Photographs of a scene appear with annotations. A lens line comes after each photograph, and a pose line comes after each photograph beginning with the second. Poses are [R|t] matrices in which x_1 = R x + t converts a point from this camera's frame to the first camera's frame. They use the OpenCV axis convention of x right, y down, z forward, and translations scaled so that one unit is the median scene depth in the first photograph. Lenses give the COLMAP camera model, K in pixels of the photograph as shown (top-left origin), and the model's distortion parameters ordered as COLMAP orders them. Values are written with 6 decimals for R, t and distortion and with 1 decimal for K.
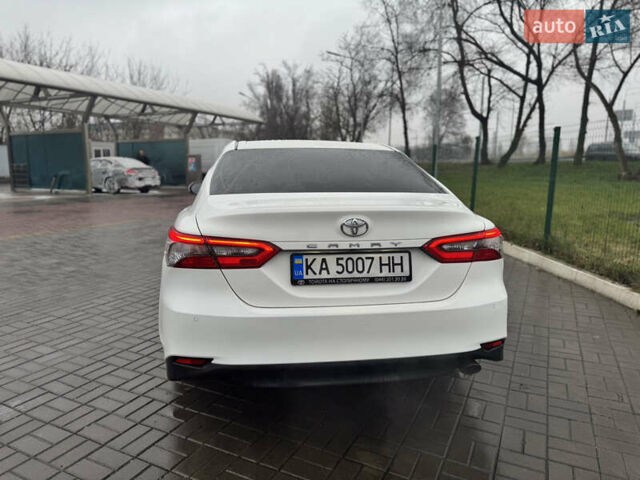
lens RADIAL K [[451.9, 0, 320.4], [0, 451.9, 241.6], [0, 0, 1]] dist [0.041286, -0.048713]
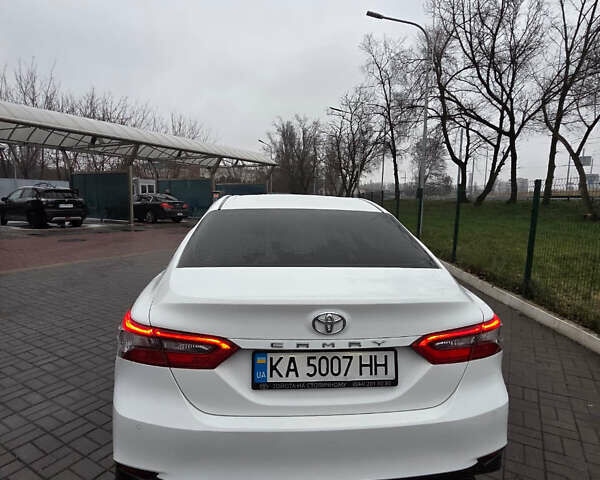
lens RADIAL K [[372.4, 0, 302.5], [0, 372.4, 248.3], [0, 0, 1]] dist [0.004752, -0.005088]
pose [[0.998136, 0.022547, -0.056716, 0.004891], [-0.024448, 0.999155, -0.033052, -0.011467], [0.055923, 0.034377, 0.997843, 0.023835]]
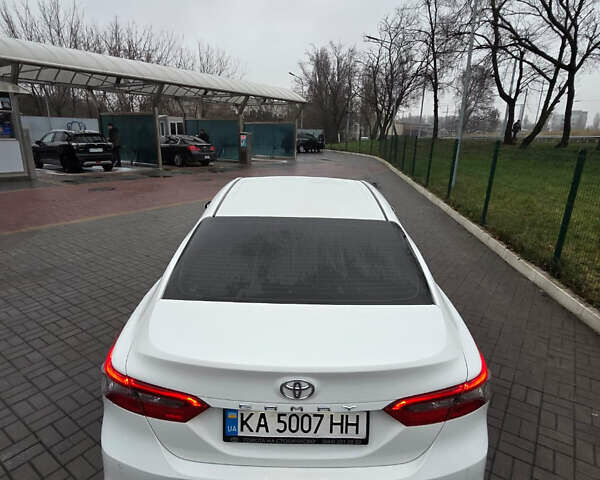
lens RADIAL K [[372.4, 0, 301.9], [0, 372.4, 249.3], [0, 0, 1]] dist [0.004752, -0.005088]
pose [[0.989161, 0.061934, -0.133131, 0.012298], [-0.043334, 0.989438, 0.138329, -0.029420], [0.140292, -0.131061, 0.981398, 0.028840]]
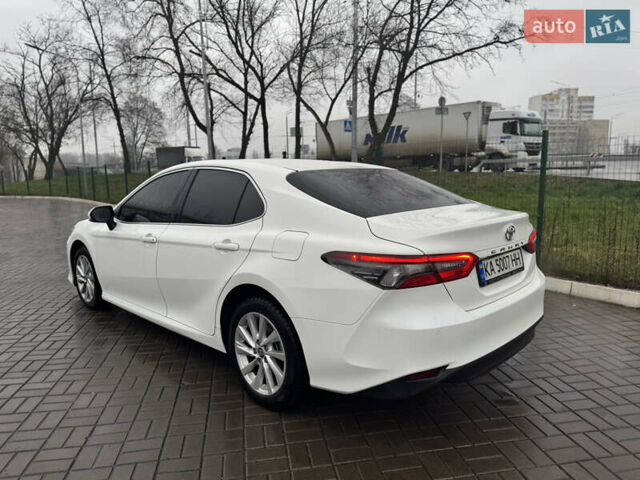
lens RADIAL K [[451.9, 0, 322.1], [0, 451.9, 241.6], [0, 0, 1]] dist [0.041286, -0.048713]
pose [[0.803836, -0.107369, 0.585081, -0.085711], [0.118590, 0.992757, 0.019253, -0.007530], [-0.582910, 0.053909, 0.810746, 0.020994]]
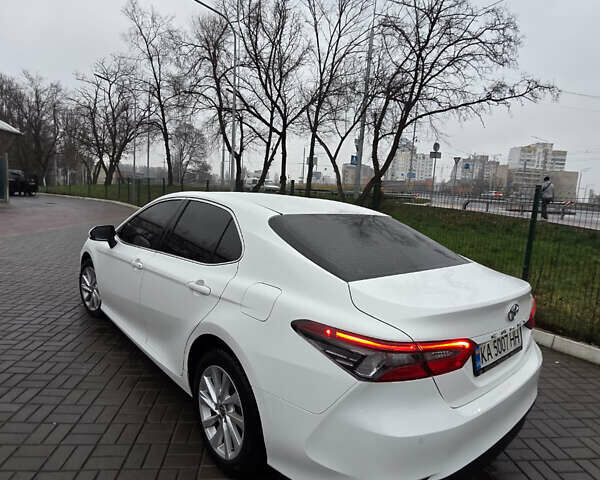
lens RADIAL K [[375.3, 0, 305.6], [0, 375.3, 245.3], [0, 0, 1]] dist [0.007229, -0.006092]
pose [[0.839401, -0.022612, 0.543042, -0.065484], [0.029334, 0.999563, -0.003721, -0.016156], [-0.542720, 0.019053, 0.839697, 0.038983]]
